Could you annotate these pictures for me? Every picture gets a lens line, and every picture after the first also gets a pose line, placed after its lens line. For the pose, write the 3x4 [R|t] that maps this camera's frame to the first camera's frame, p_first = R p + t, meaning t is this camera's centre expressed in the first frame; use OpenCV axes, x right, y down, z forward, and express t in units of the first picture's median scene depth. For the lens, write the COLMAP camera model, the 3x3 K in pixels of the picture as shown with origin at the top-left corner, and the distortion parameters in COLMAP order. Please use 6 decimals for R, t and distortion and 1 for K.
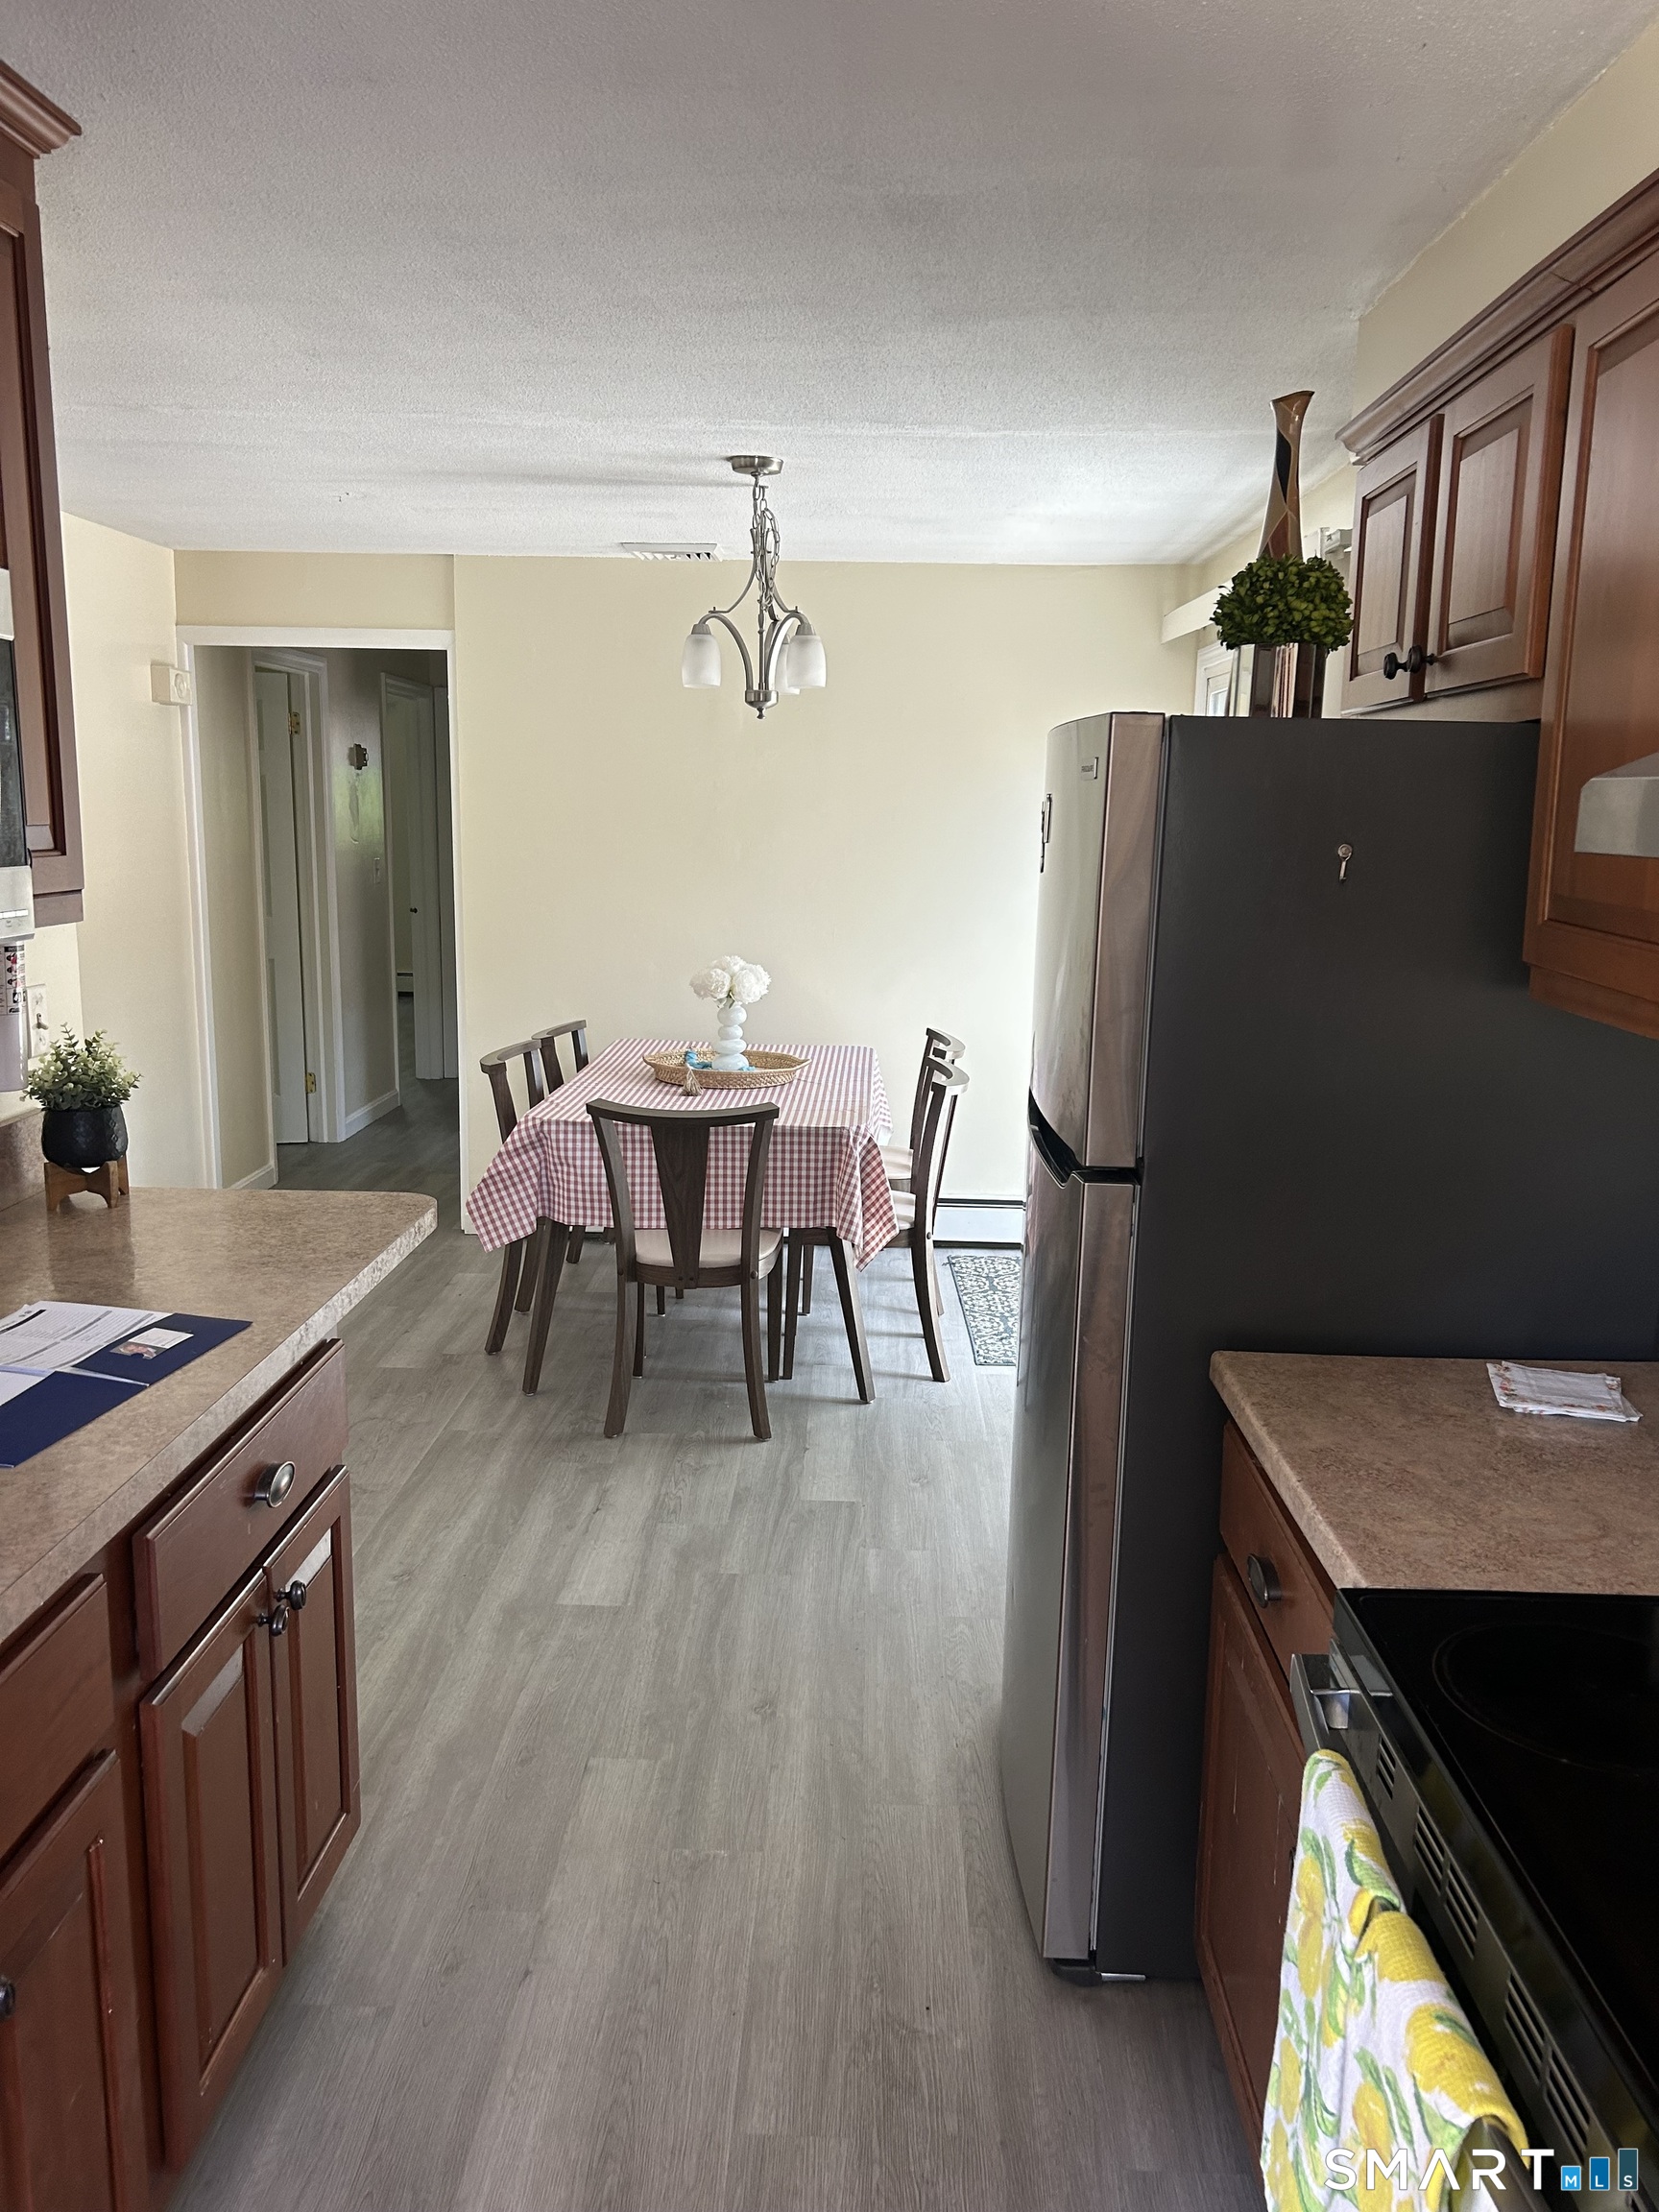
lens RADIAL K [[1672.6, 0, 829.5], [0, 1672.6, 1106.0], [0, 0, 1]] dist [0.043774, -0.046303]
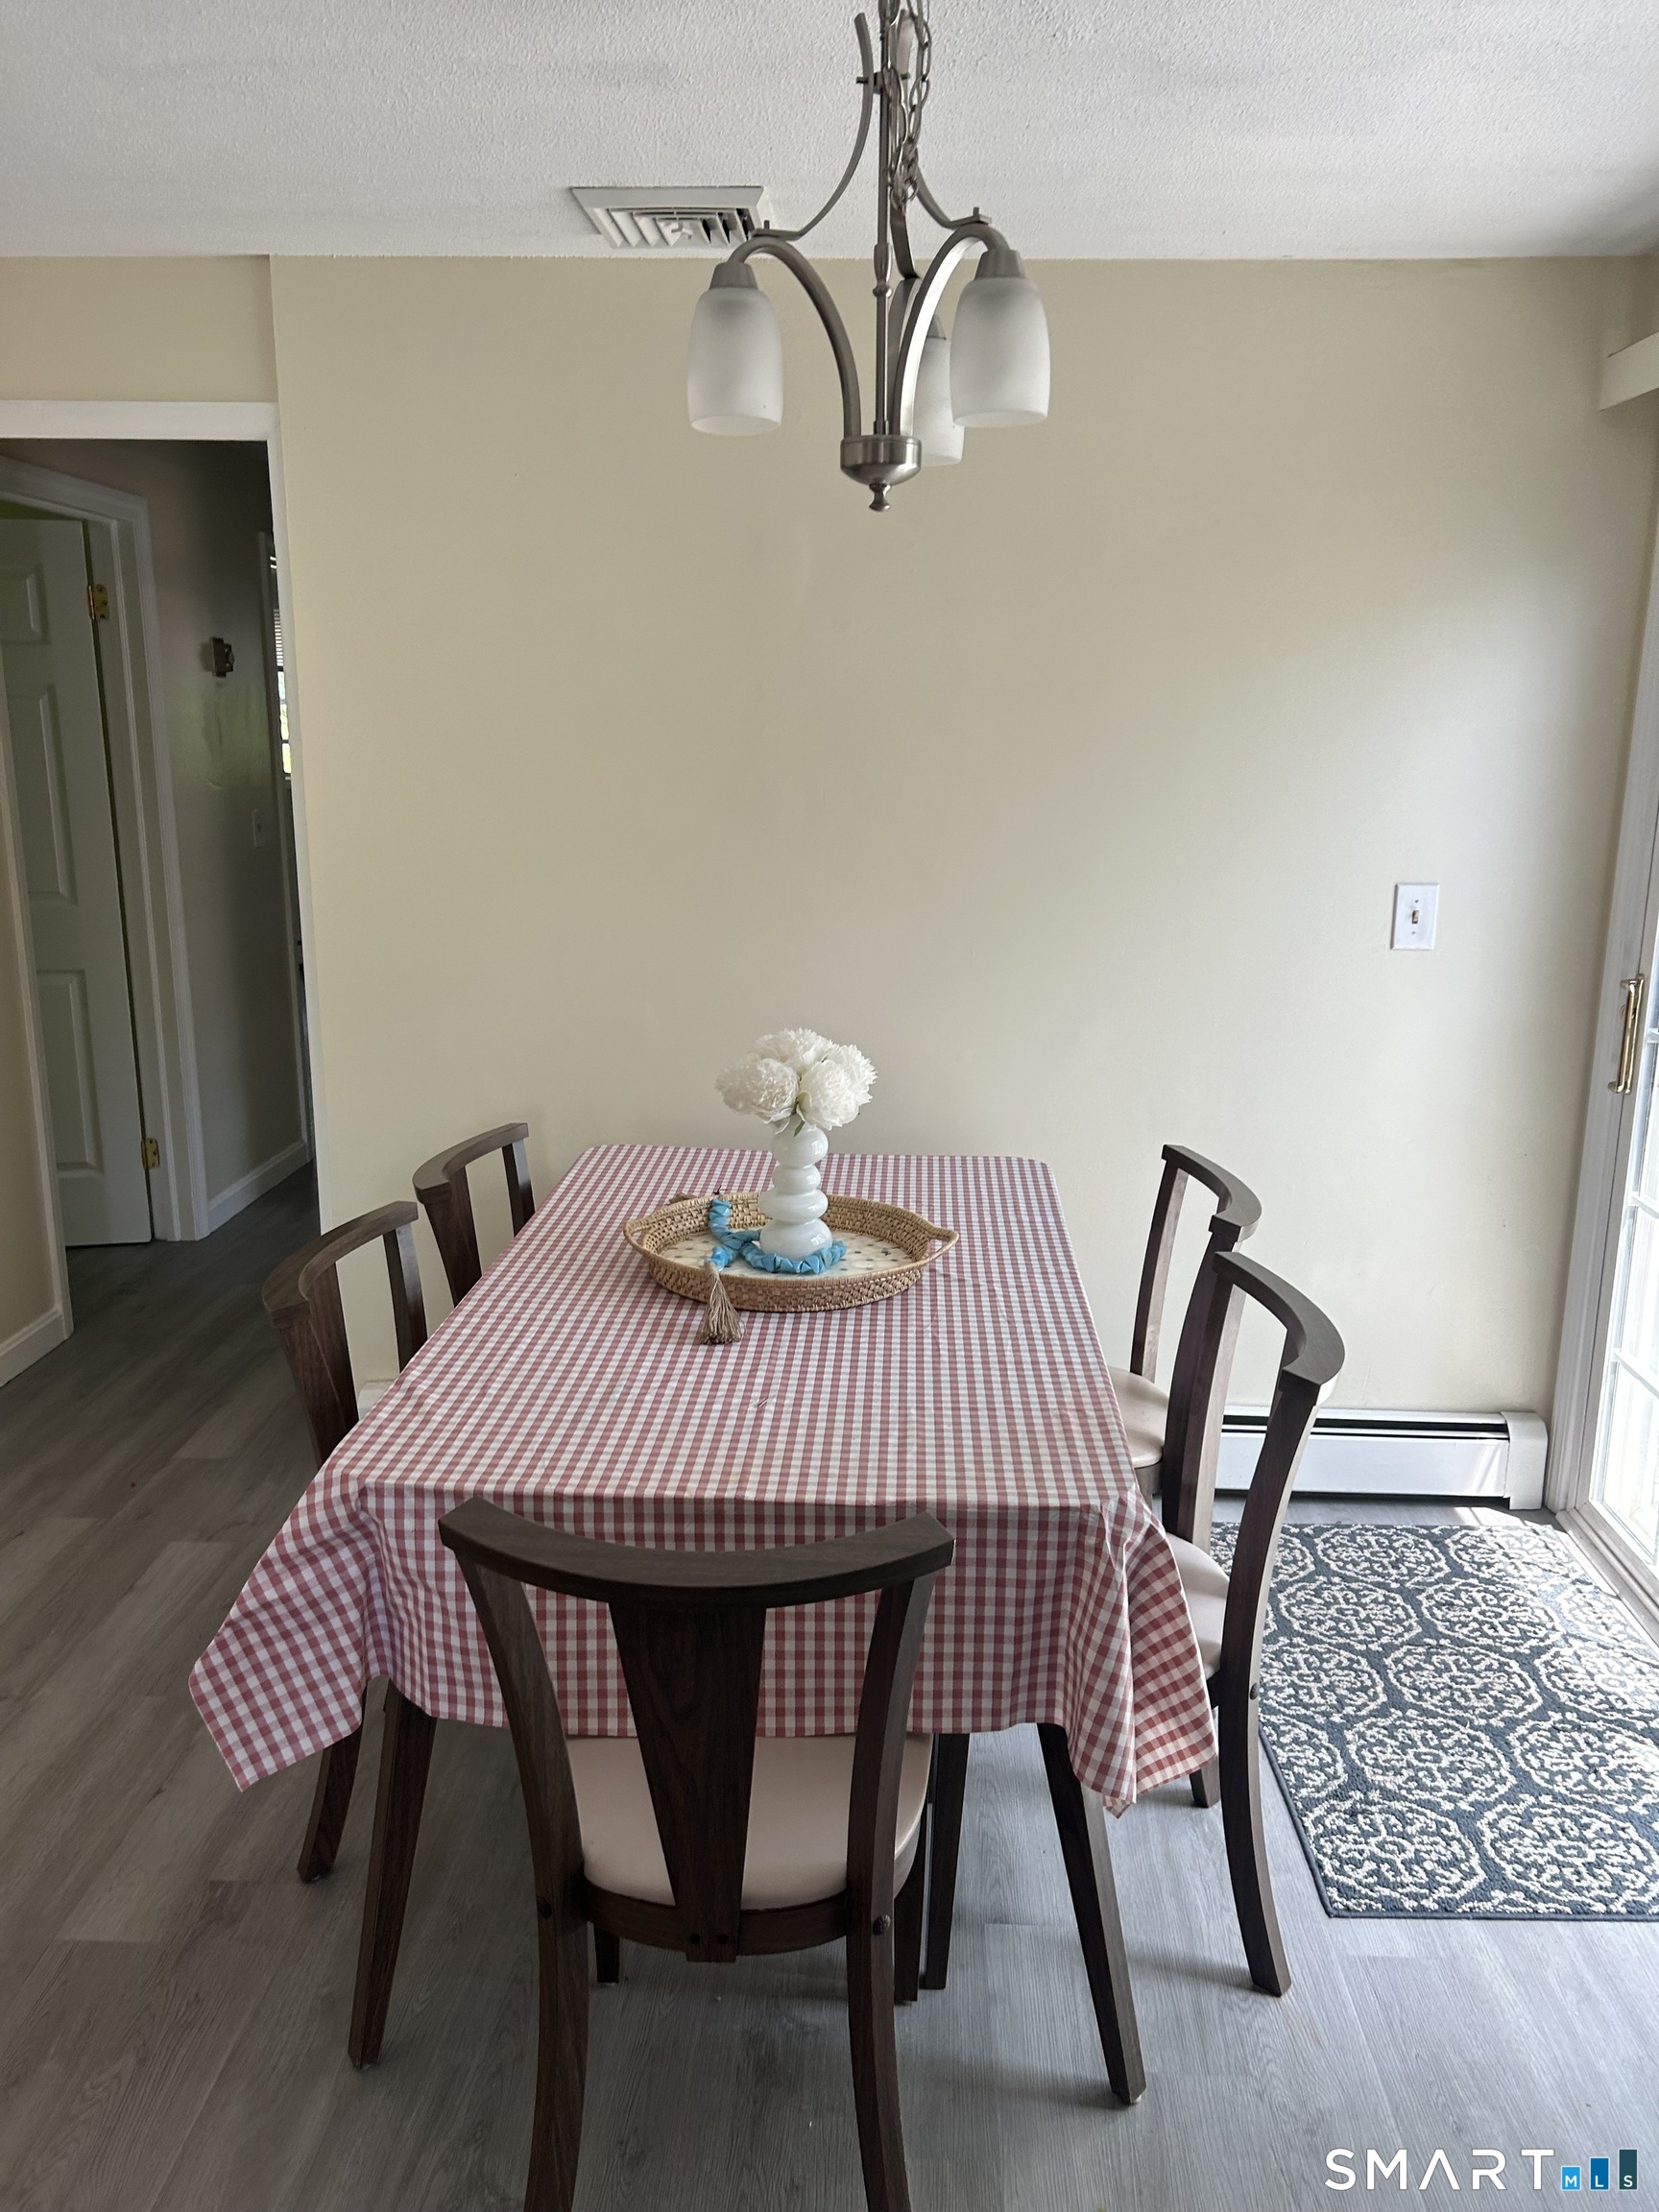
lens RADIAL K [[1642.7, 0, 829.5], [0, 1642.7, 1106.0], [0, 0, 1]] dist [-0.023027, 0.000215]
pose [[0.999786, -0.004384, -0.020240, -0.046537], [0.005411, 0.998685, 0.050972, -0.106572], [0.019990, -0.051071, 0.998495, 0.600726]]
